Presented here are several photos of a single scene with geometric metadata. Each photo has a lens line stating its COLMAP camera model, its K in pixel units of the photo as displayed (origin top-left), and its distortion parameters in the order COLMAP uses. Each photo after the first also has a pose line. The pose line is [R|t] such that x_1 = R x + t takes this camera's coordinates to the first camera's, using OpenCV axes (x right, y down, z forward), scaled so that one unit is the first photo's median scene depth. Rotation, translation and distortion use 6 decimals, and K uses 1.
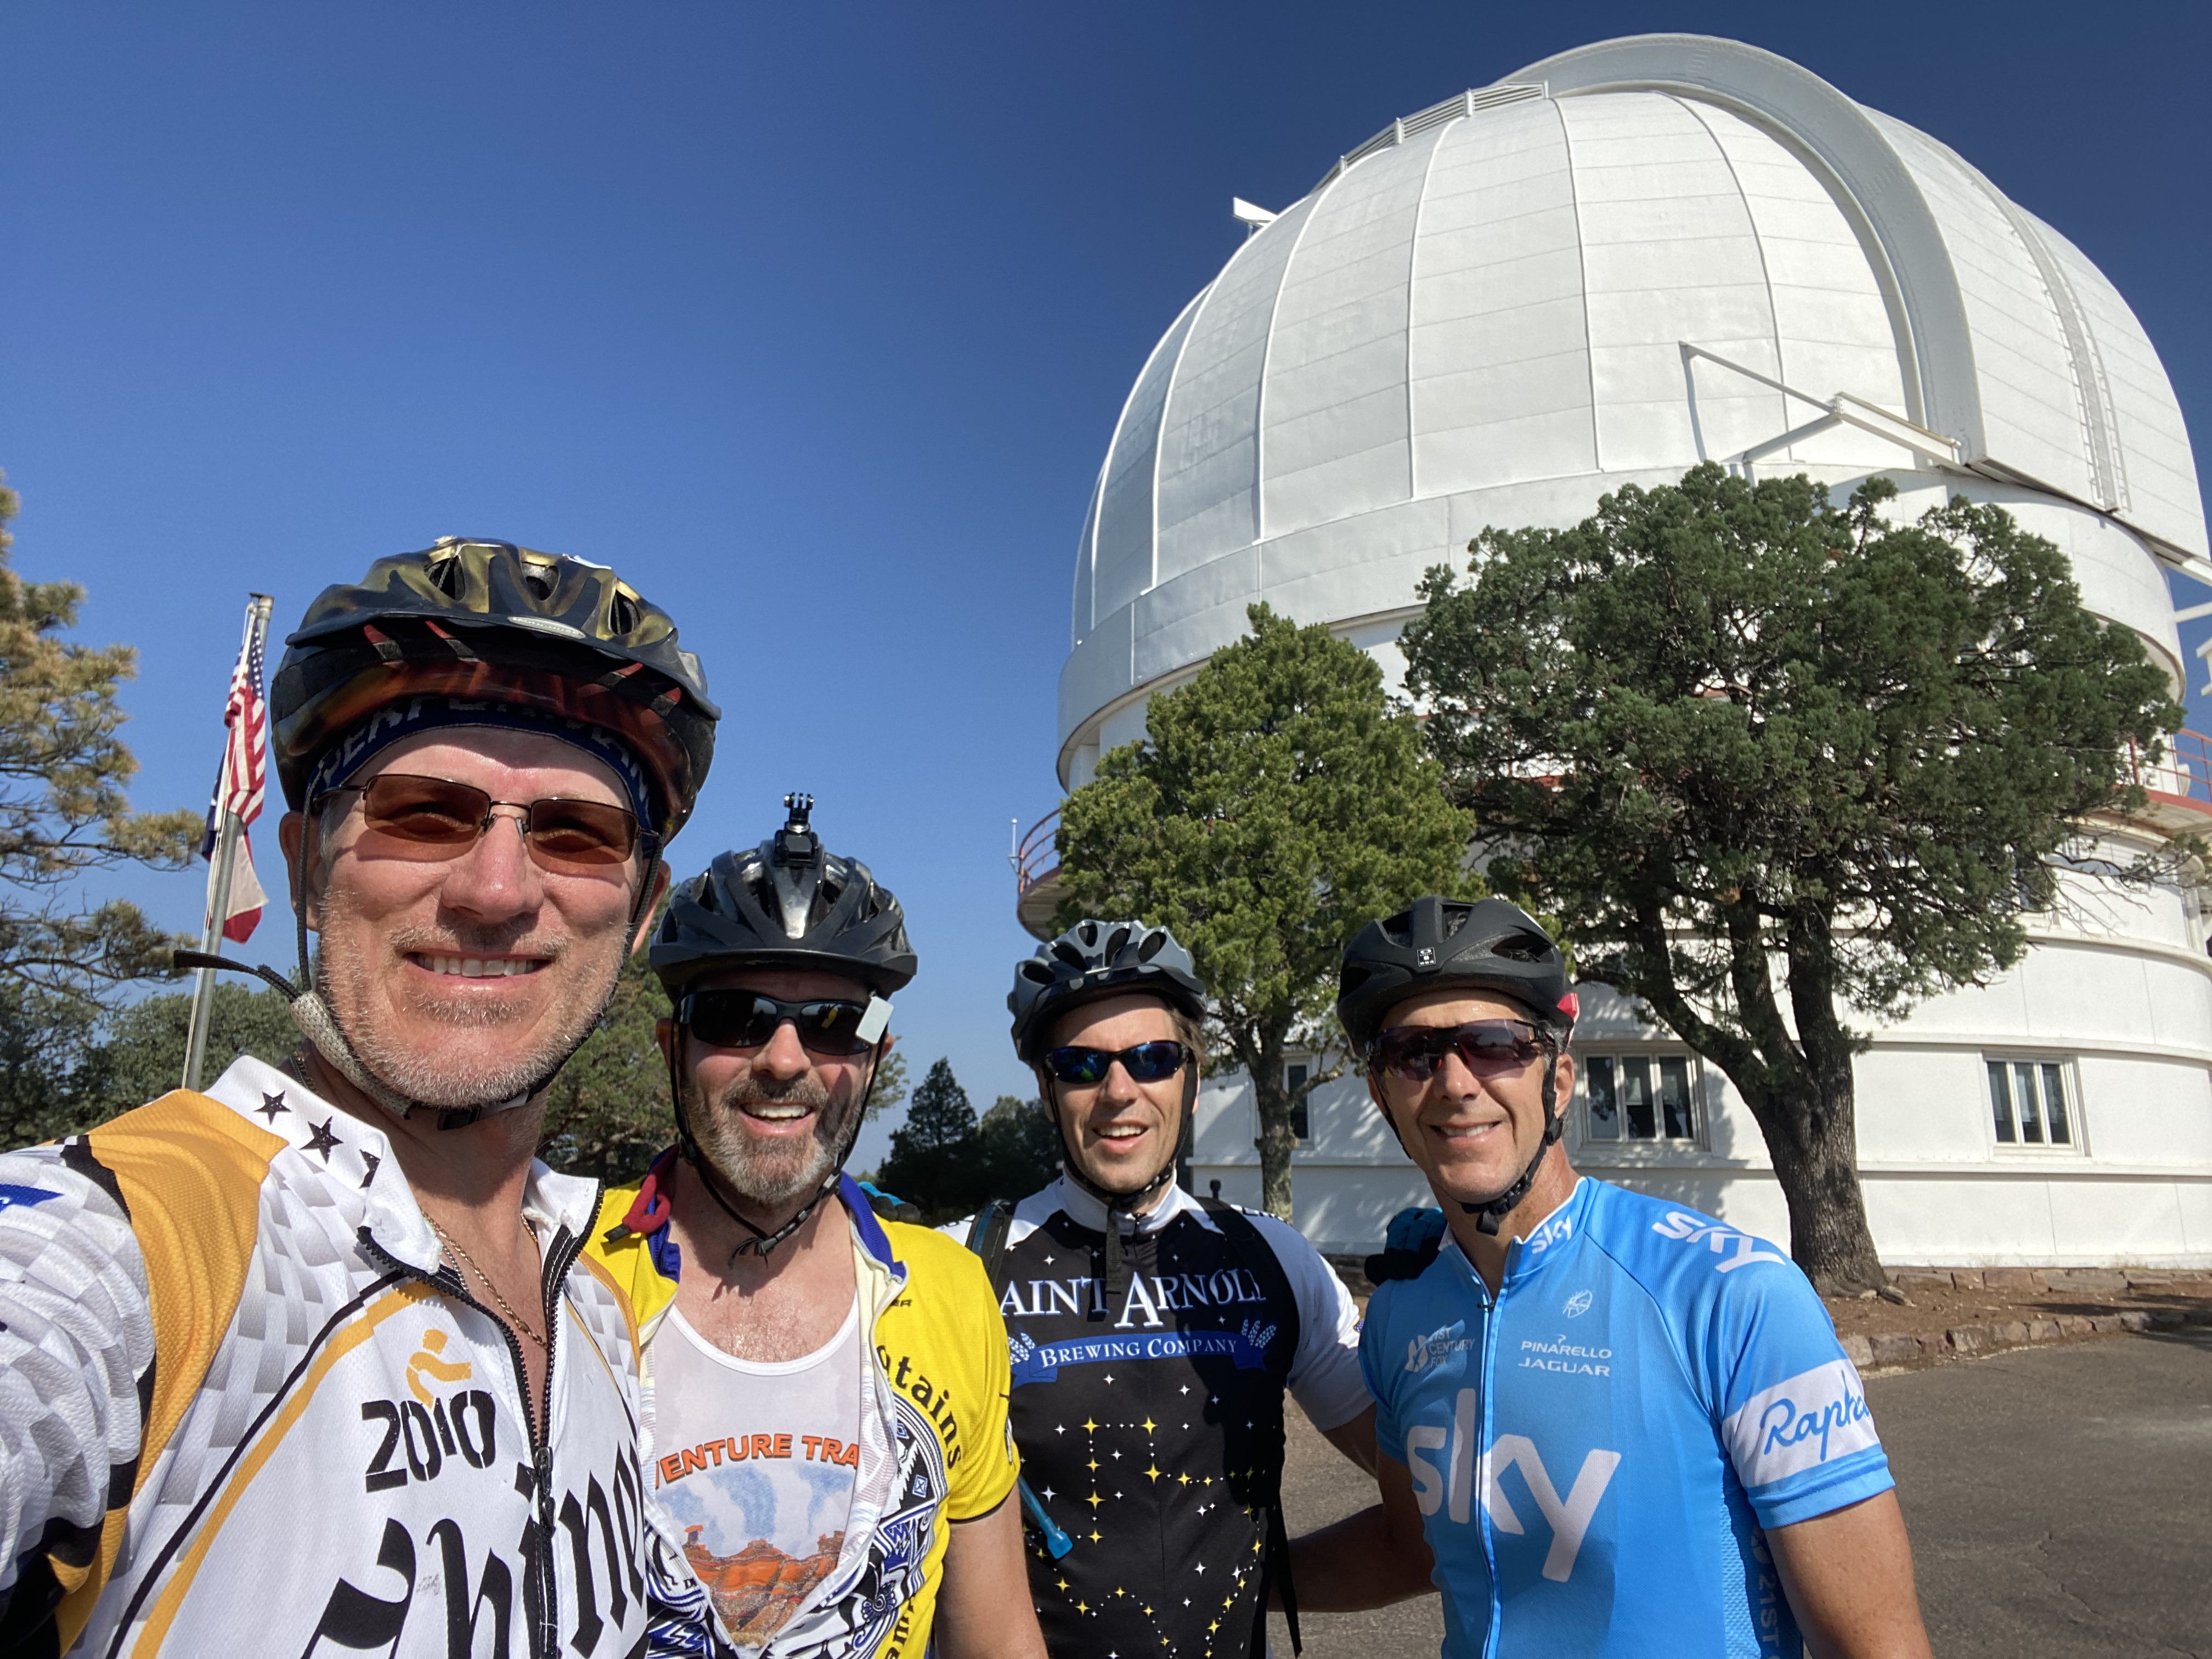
lens RADIAL K [[1493.1, 0, 1106.7], [0, 1493.1, 834.2], [0, 0, 1]] dist [0.073652, -0.087666]
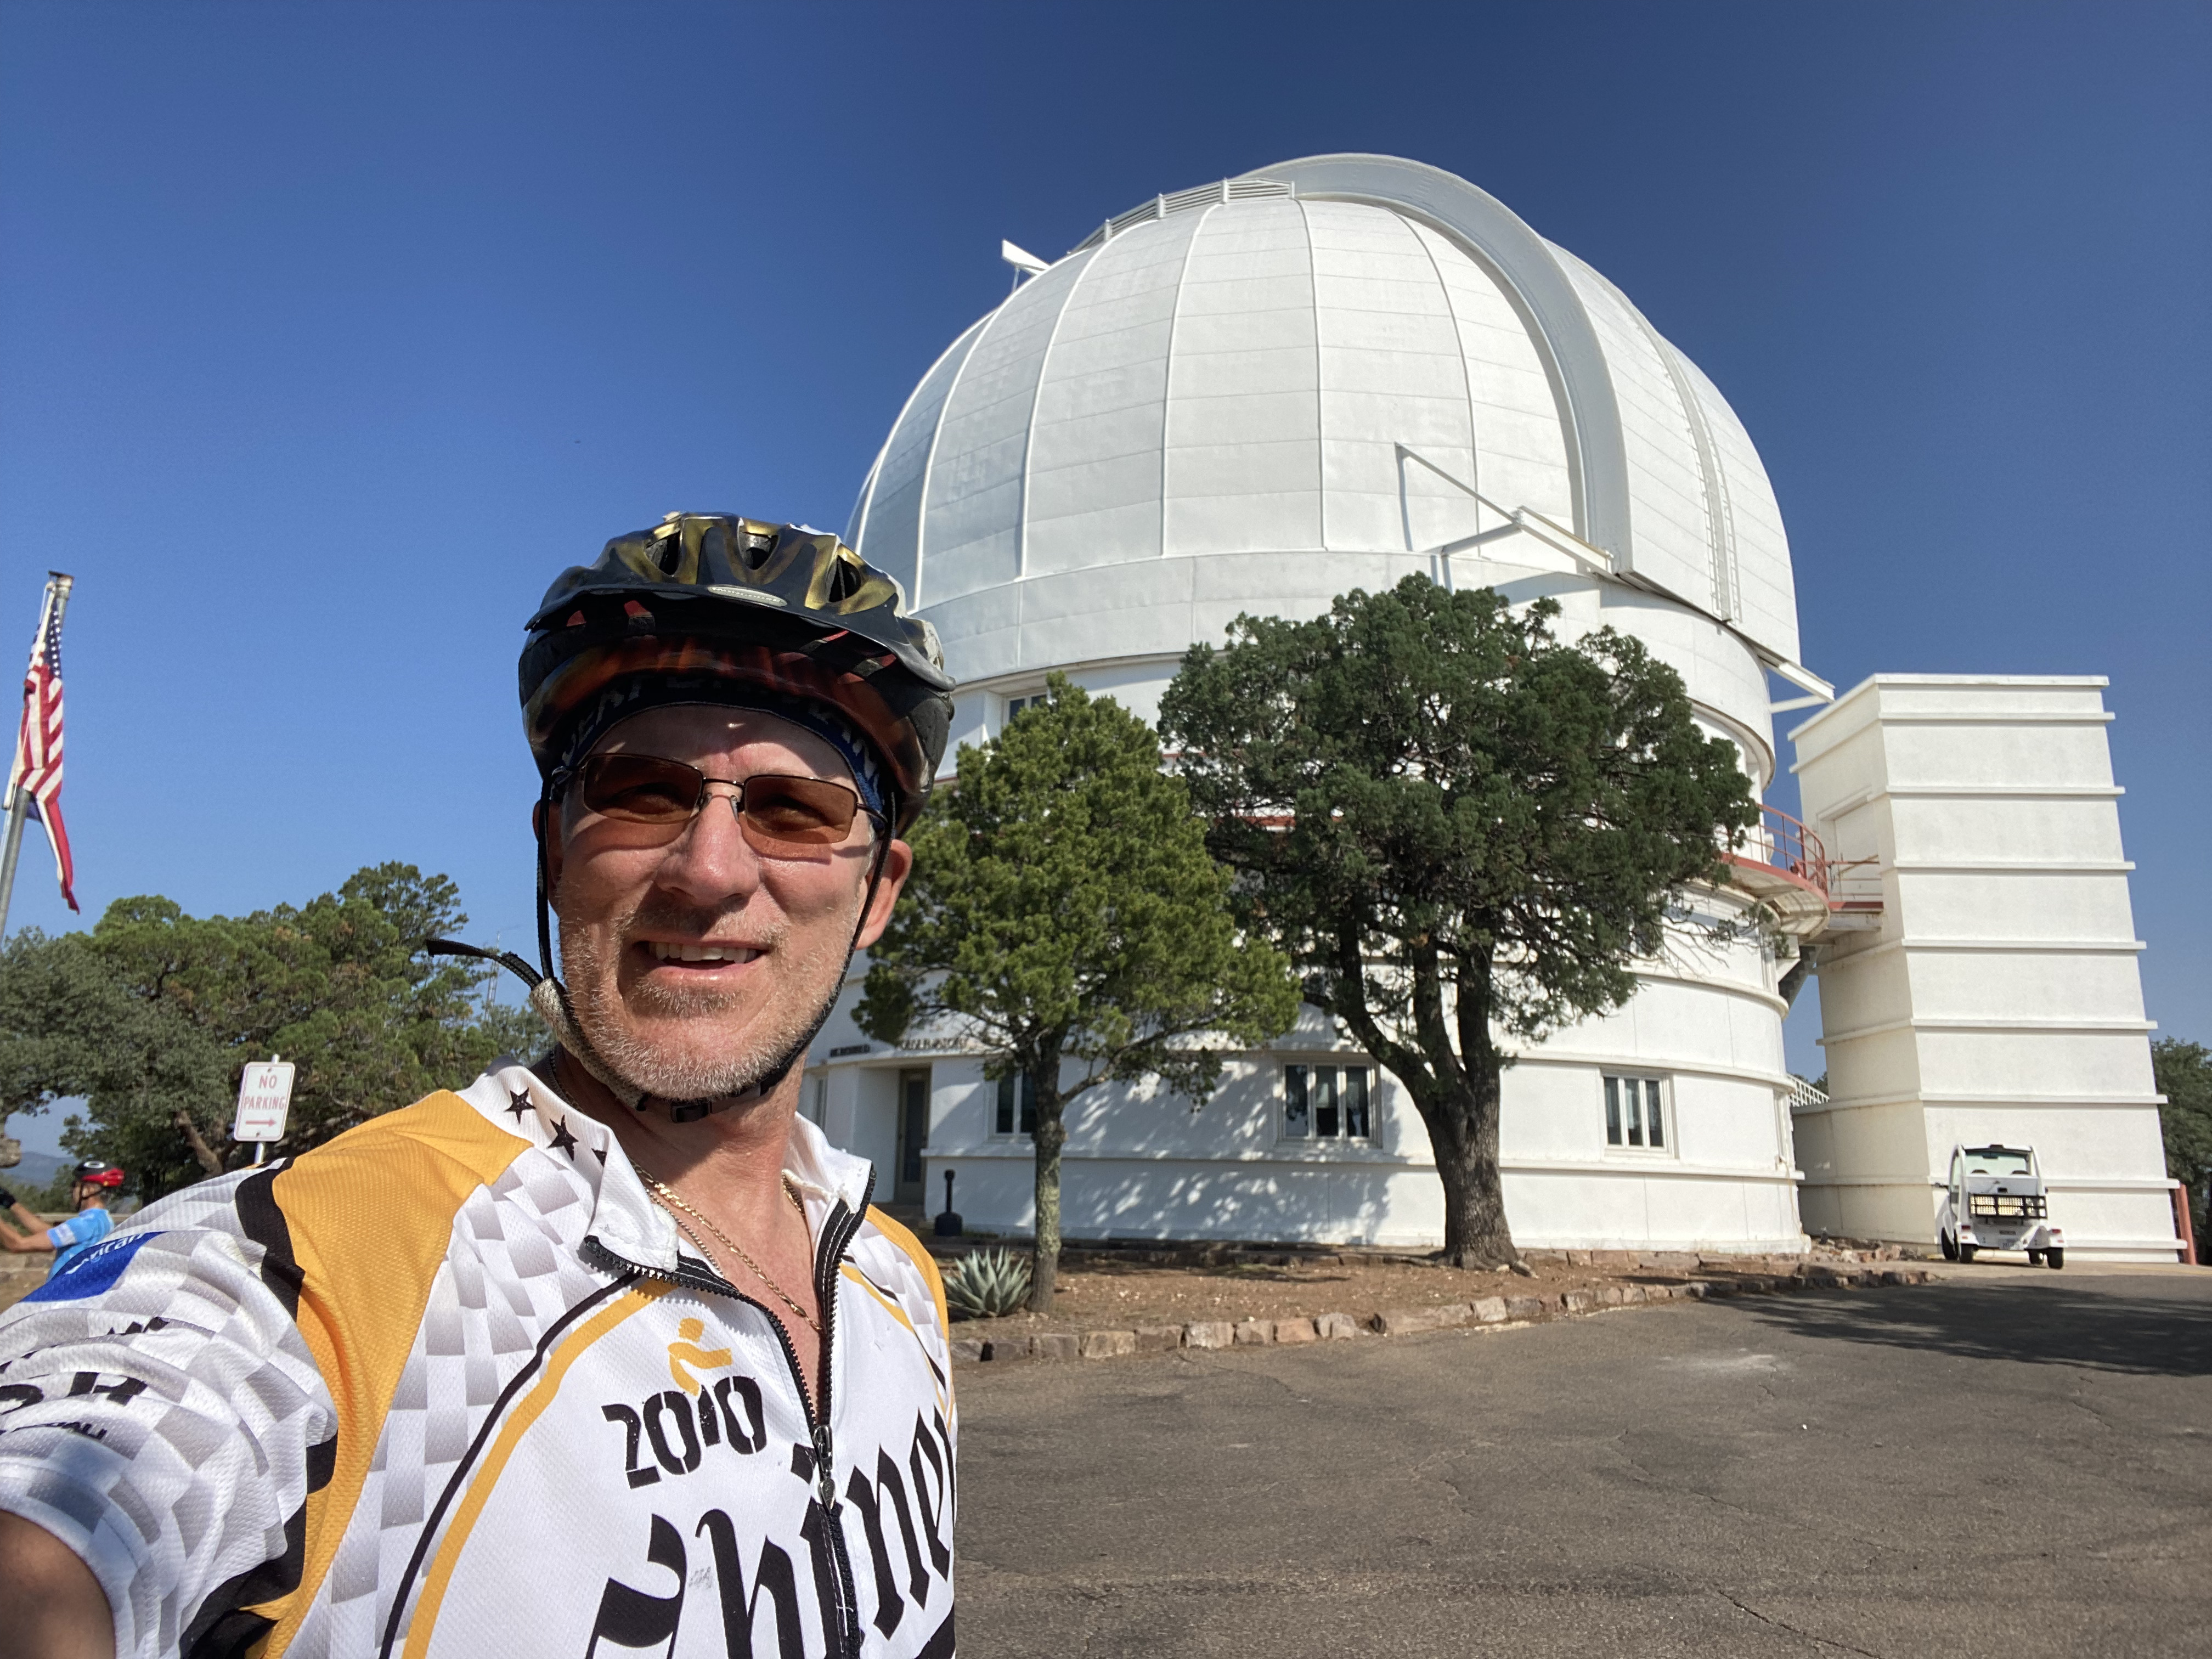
lens RADIAL K [[1493.1, 0, 1106.7], [0, 1493.1, 834.2], [0, 0, 1]] dist [0.073652, -0.087666]
pose [[0.978678, 0.056729, 0.197410, -0.062843], [-0.057742, 0.998331, -0.000627, -0.023078], [-0.197116, -0.010785, 0.980321, -0.110982]]
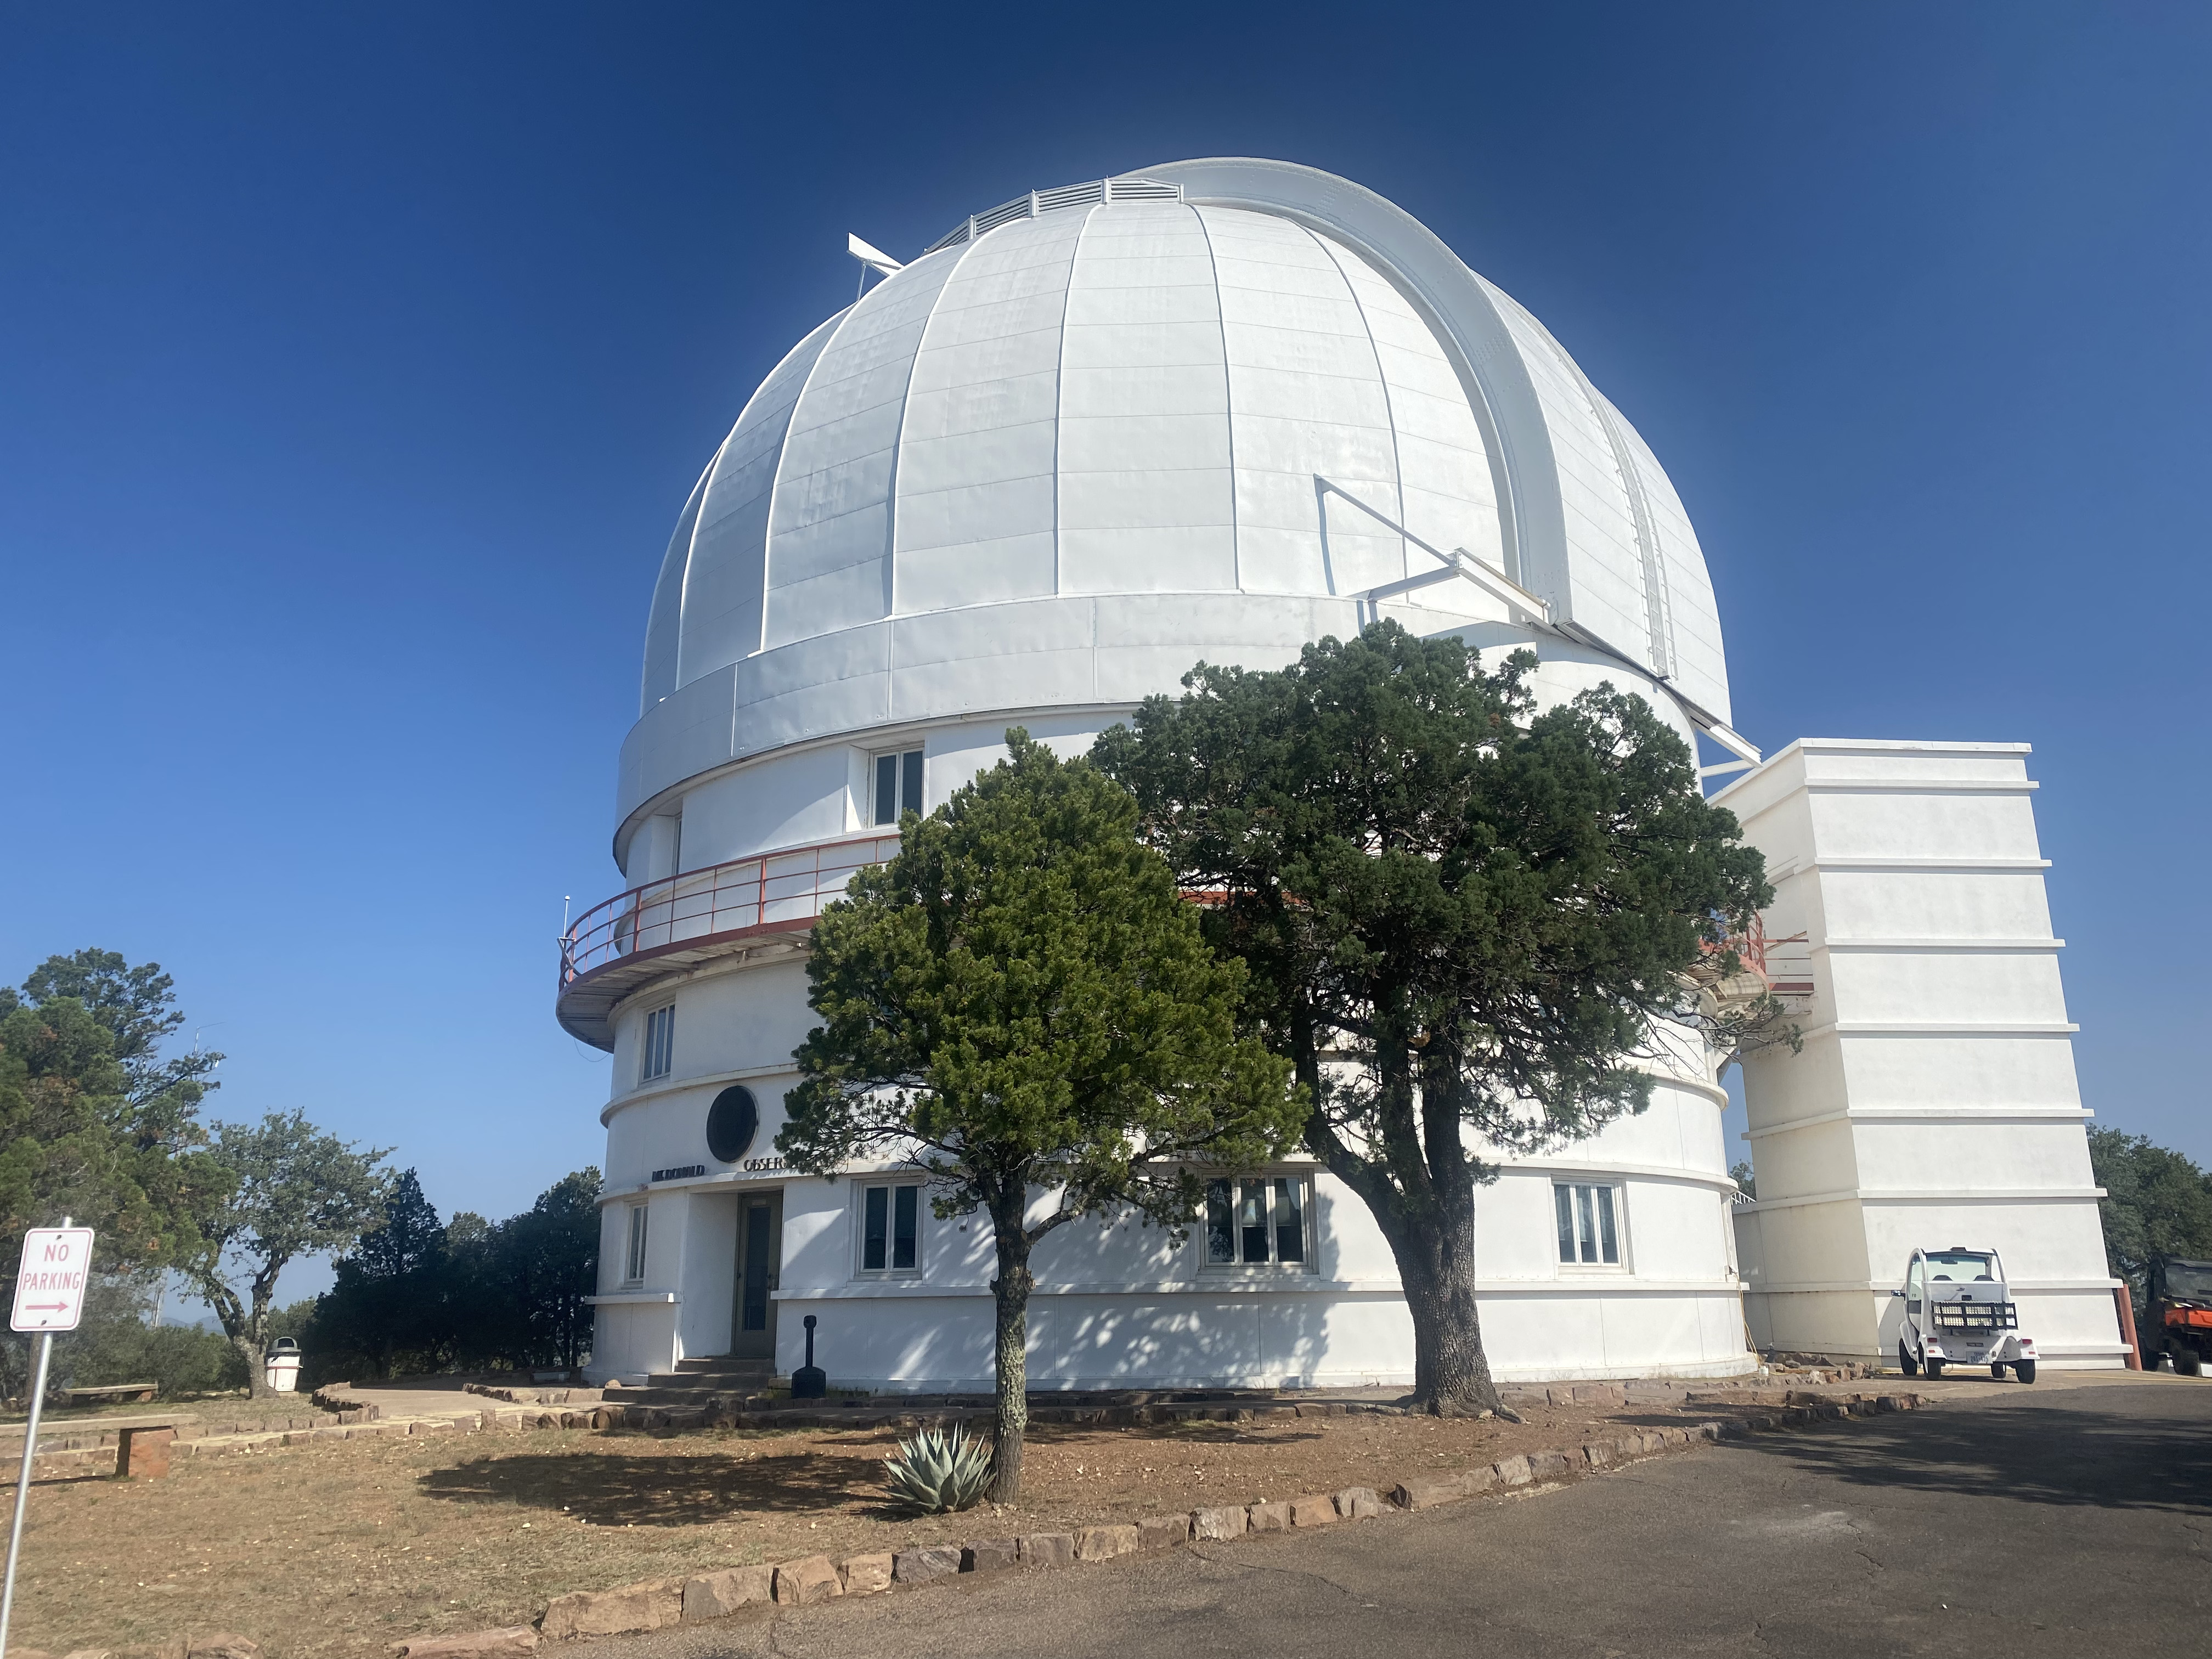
lens RADIAL K [[1675.8, 0, 1112.9], [0, 1675.8, 835.4], [0, 0, 1]] dist [0.093254, -0.160285]
pose [[0.946491, 0.067819, 0.315523, -0.137796], [-0.054931, 0.997259, -0.049571, -0.024799], [-0.318020, 0.029587, 0.947622, -0.047122]]
